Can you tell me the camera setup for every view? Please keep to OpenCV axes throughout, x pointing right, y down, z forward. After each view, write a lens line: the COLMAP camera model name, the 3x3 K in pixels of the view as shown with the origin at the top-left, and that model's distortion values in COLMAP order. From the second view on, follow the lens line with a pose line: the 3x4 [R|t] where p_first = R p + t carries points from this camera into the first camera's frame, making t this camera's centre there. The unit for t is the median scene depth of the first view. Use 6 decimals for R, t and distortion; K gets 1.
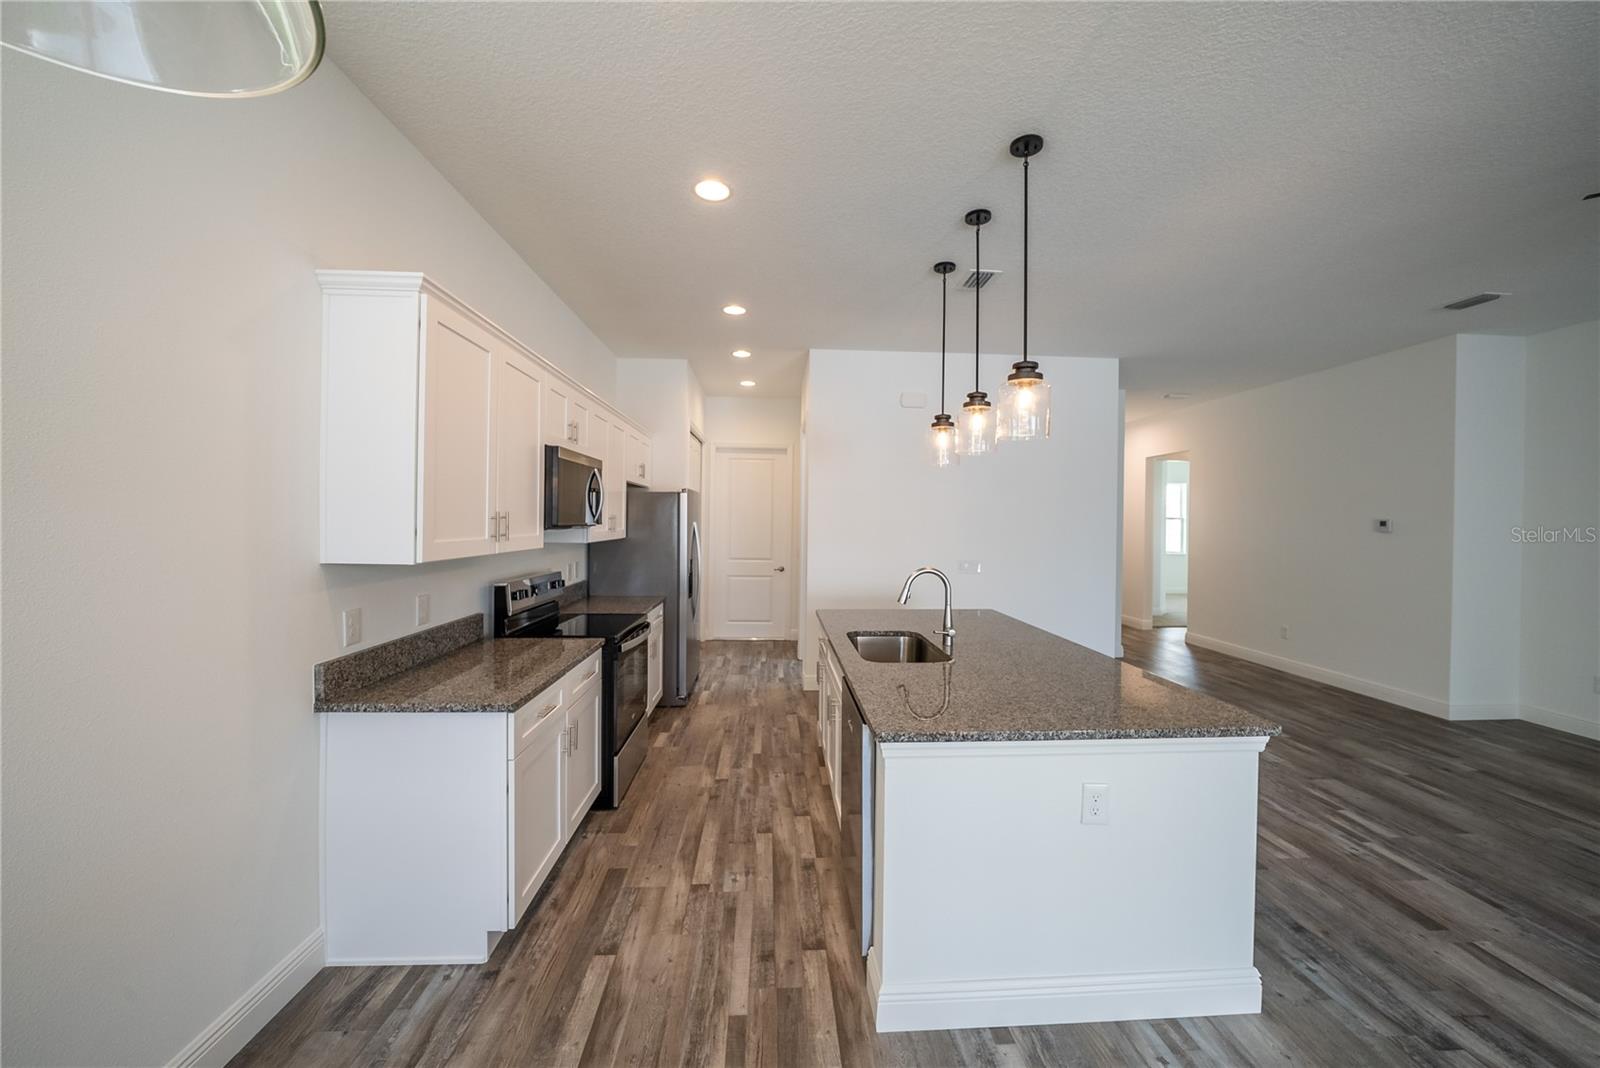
lens RADIAL K [[594.1, 0, 805.8], [0, 594.1, 525.4], [0, 0, 1]] dist [-0.025700, 0.006152]
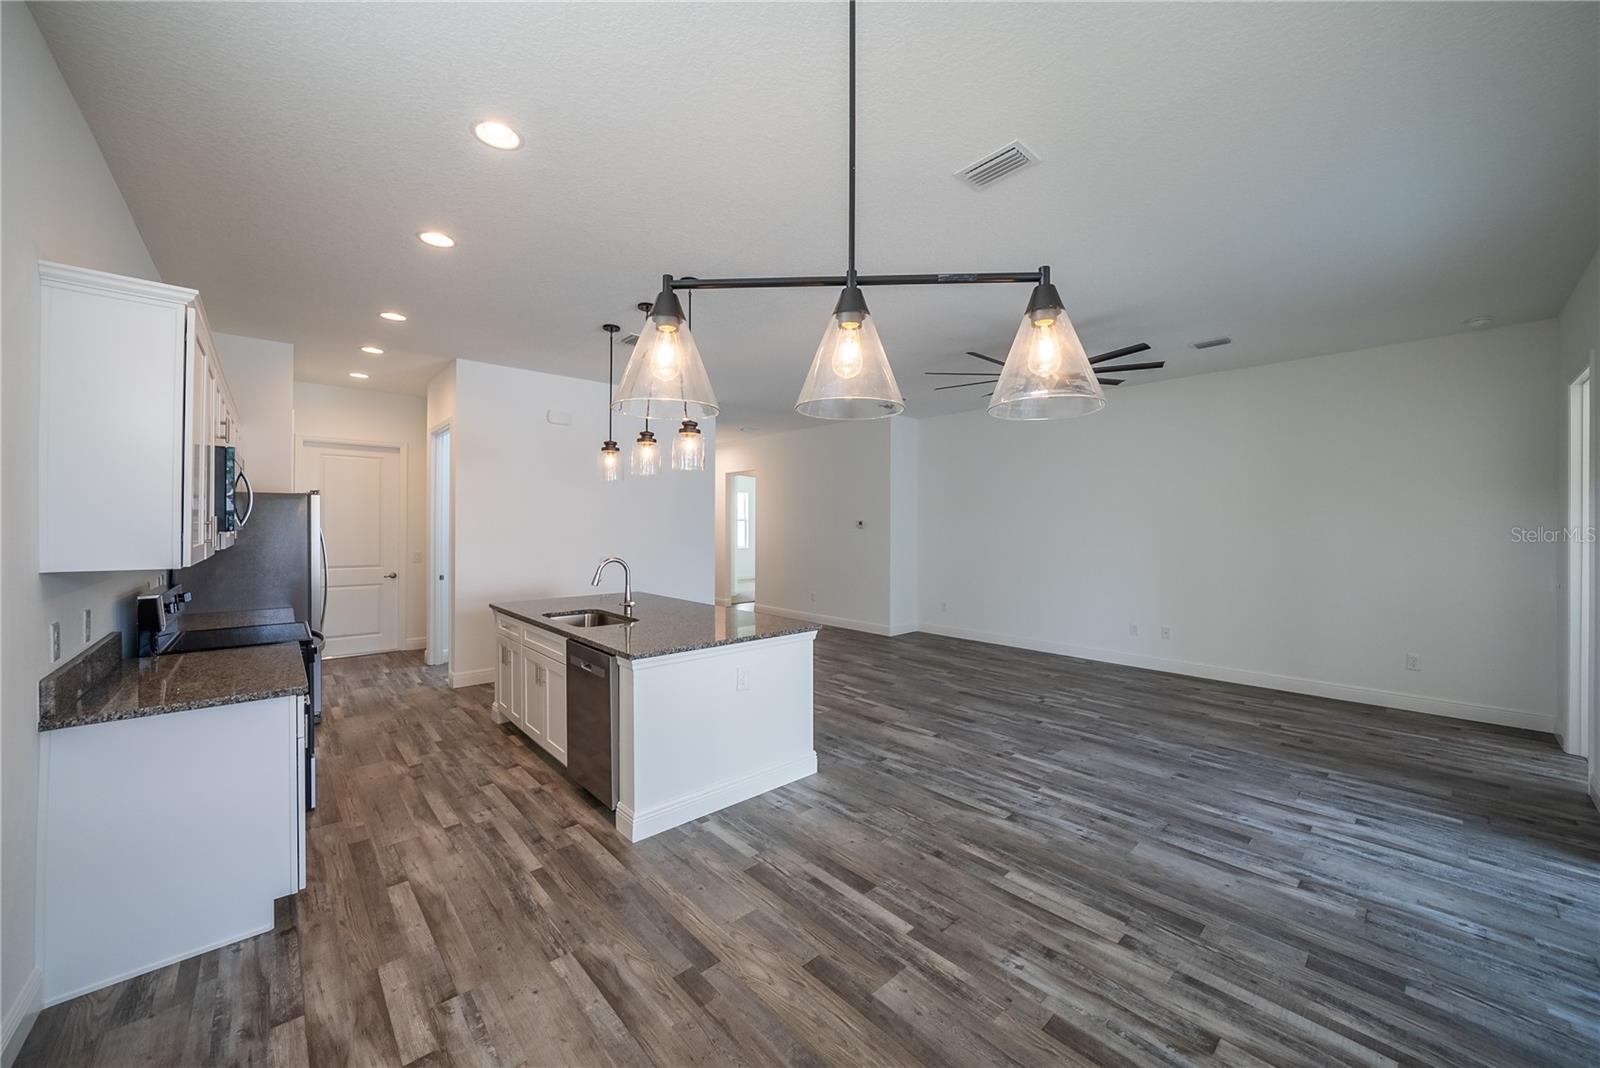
lens RADIAL K [[589.7, 0, 806.4], [0, 589.7, 523.5], [0, 0, 1]] dist [-0.027447, 0.006026]
pose [[0.774185, -0.006499, 0.632926, -0.350279], [0.010430, 0.999943, -0.002490, 0.000592], [-0.632874, 0.008529, 0.774208, -0.370323]]
